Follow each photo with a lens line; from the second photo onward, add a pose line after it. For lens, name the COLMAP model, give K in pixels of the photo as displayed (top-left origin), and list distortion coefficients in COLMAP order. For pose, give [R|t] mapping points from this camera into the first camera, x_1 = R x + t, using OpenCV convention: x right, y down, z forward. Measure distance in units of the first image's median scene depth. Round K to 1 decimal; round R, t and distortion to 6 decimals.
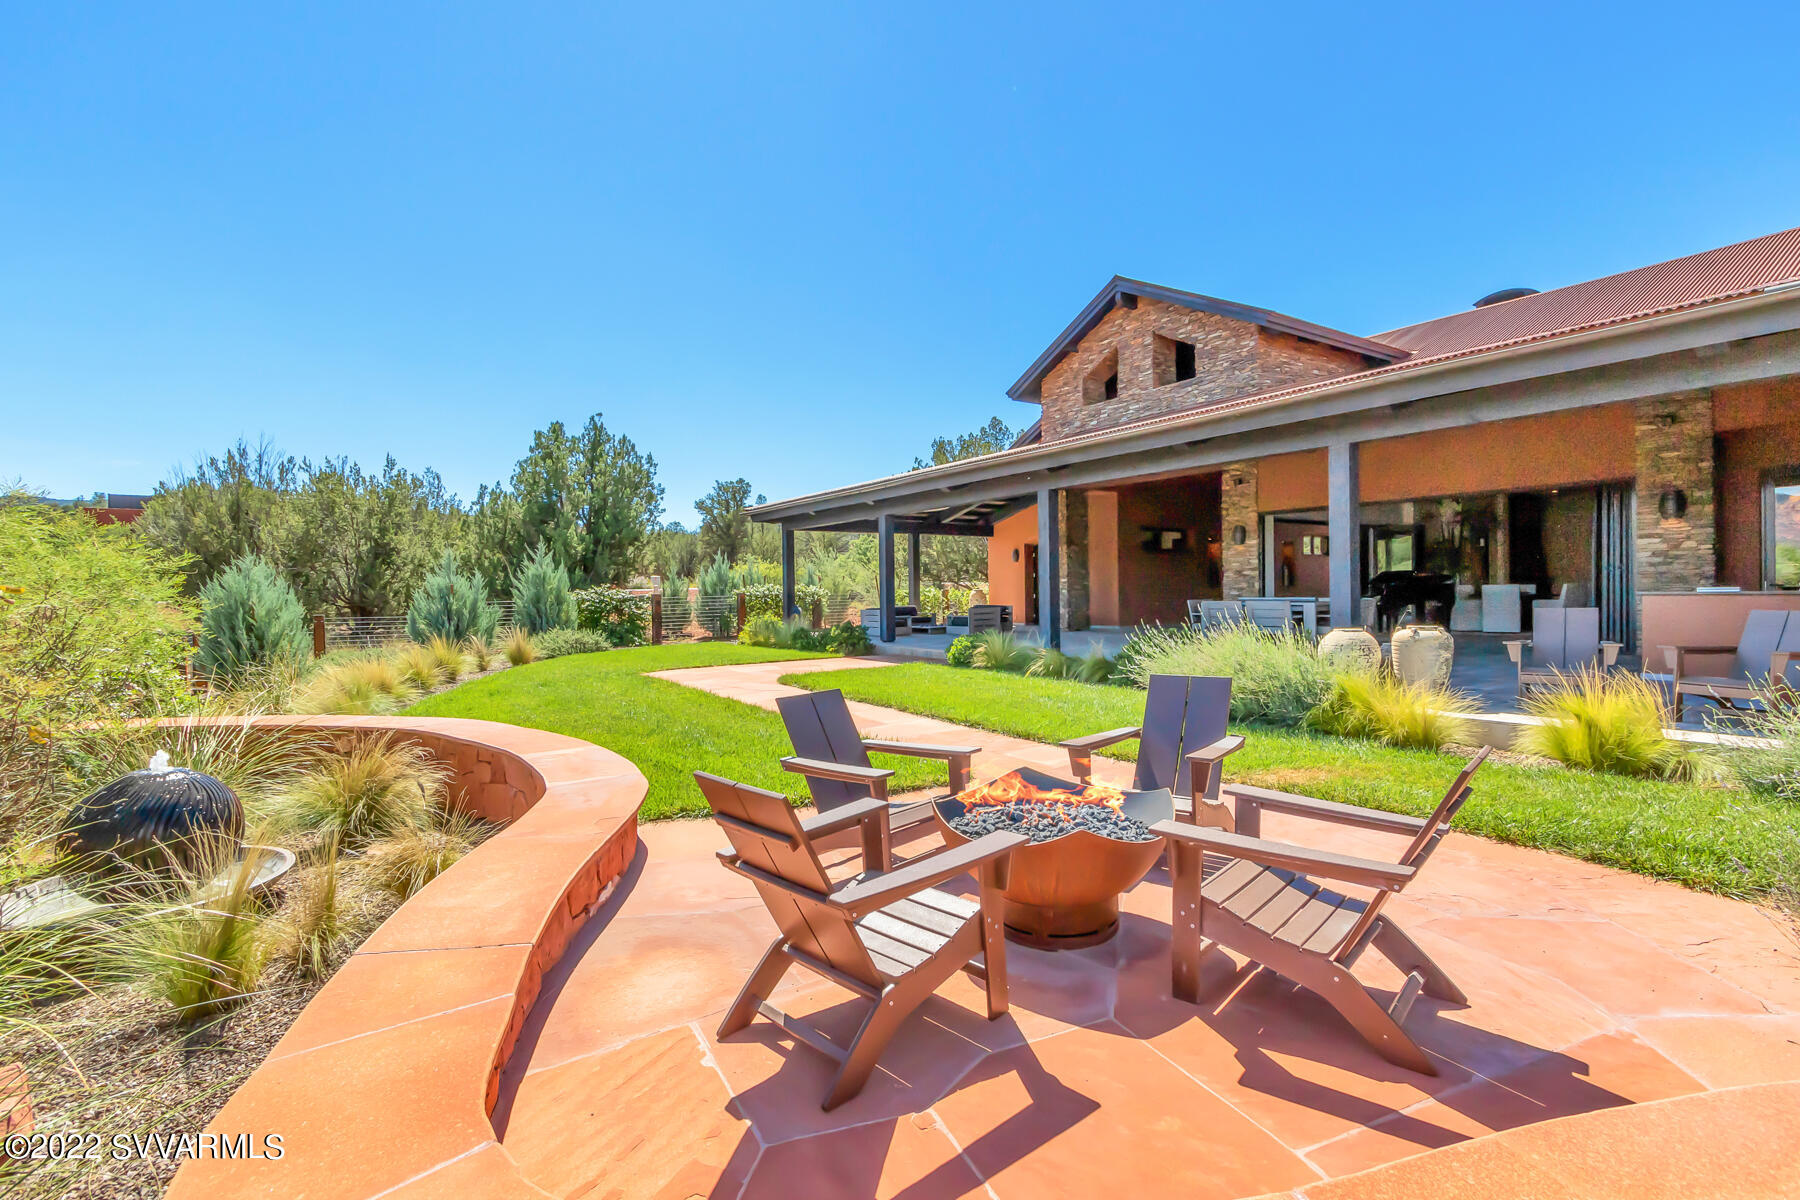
lens RADIAL K [[853.5, 0, 888.3], [0, 853.5, 592.6], [0, 0, 1]] dist [0.005370, 0.000910]
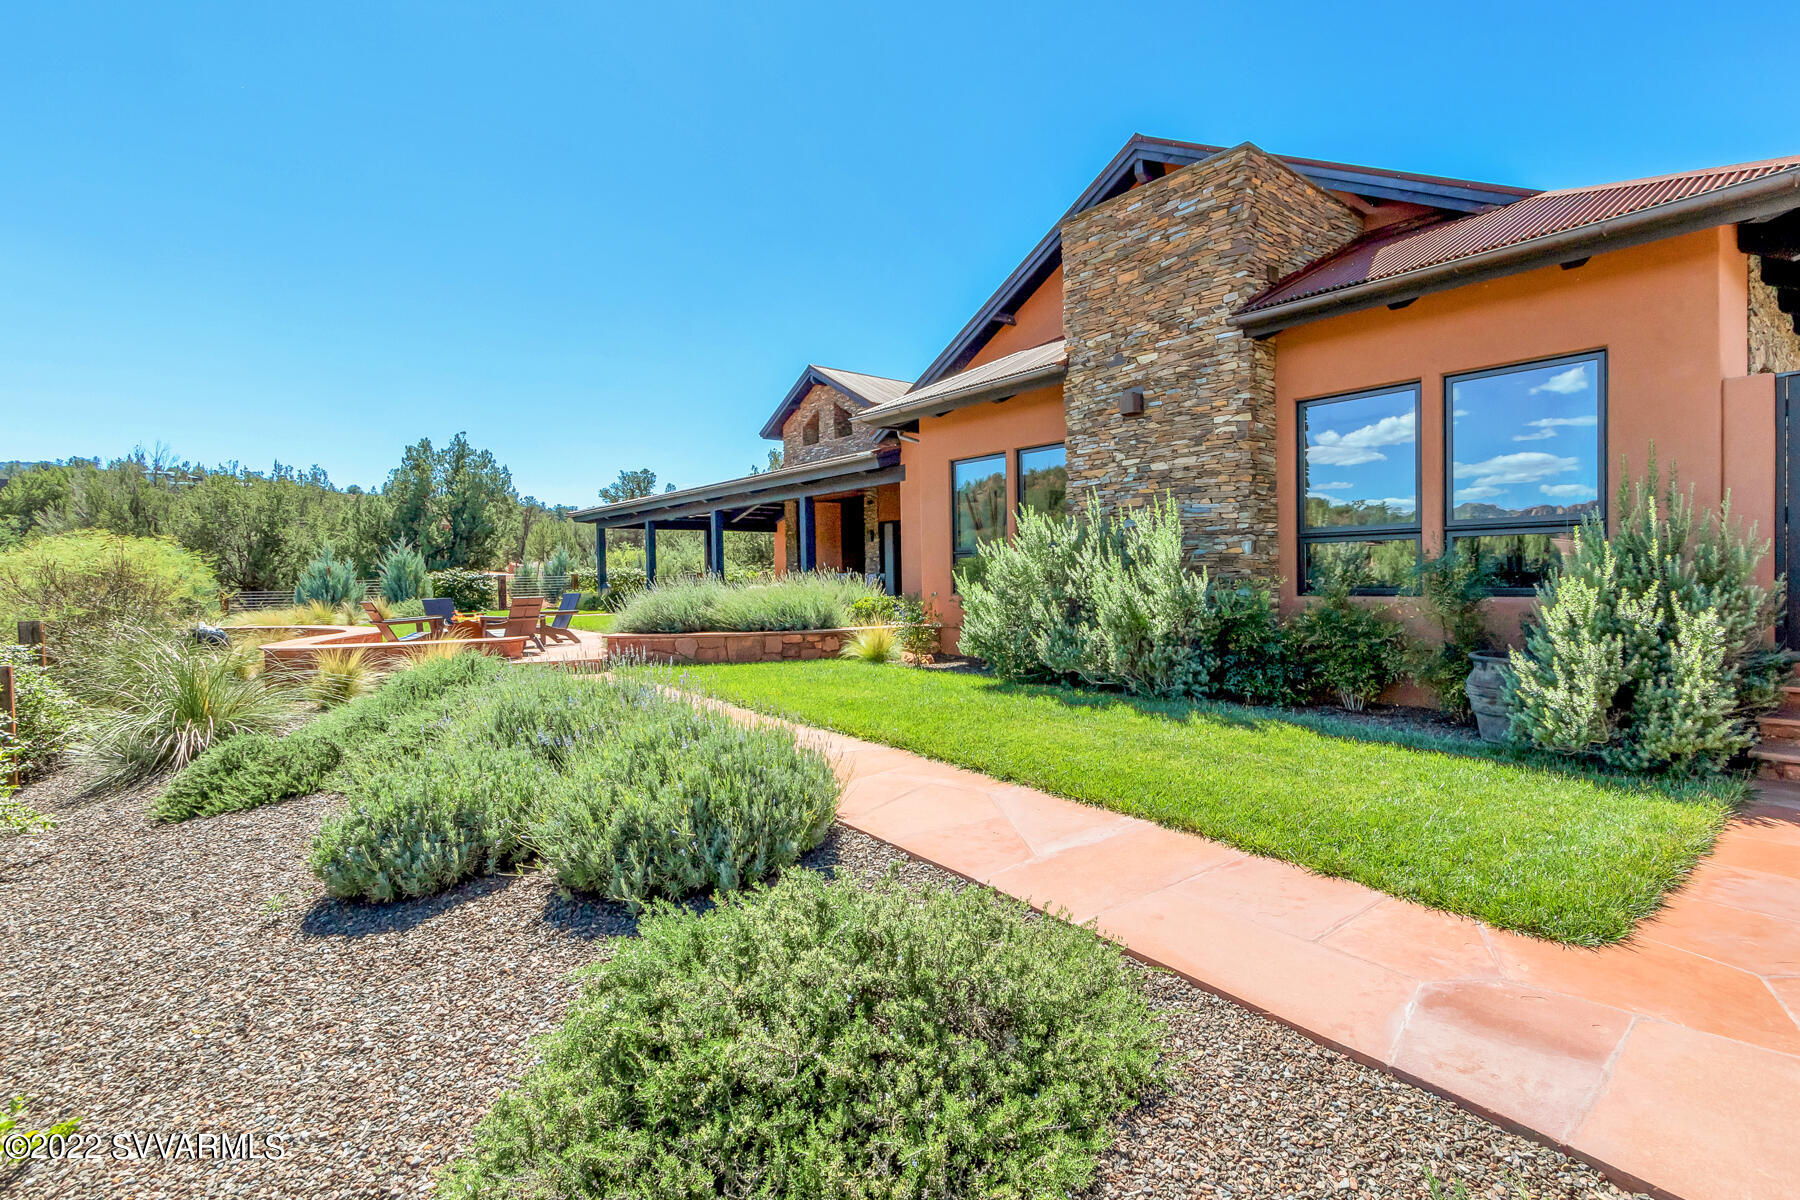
lens RADIAL K [[853.5, 0, 964.6], [0, 853.5, 576.4], [0, 0, 1]] dist [0.005370, 0.000910]
pose [[0.988347, -0.002865, 0.152189, 0.231161], [0.003143, 0.999994, -0.001584, 0.007911], [-0.152183, 0.002044, 0.988350, -0.414119]]
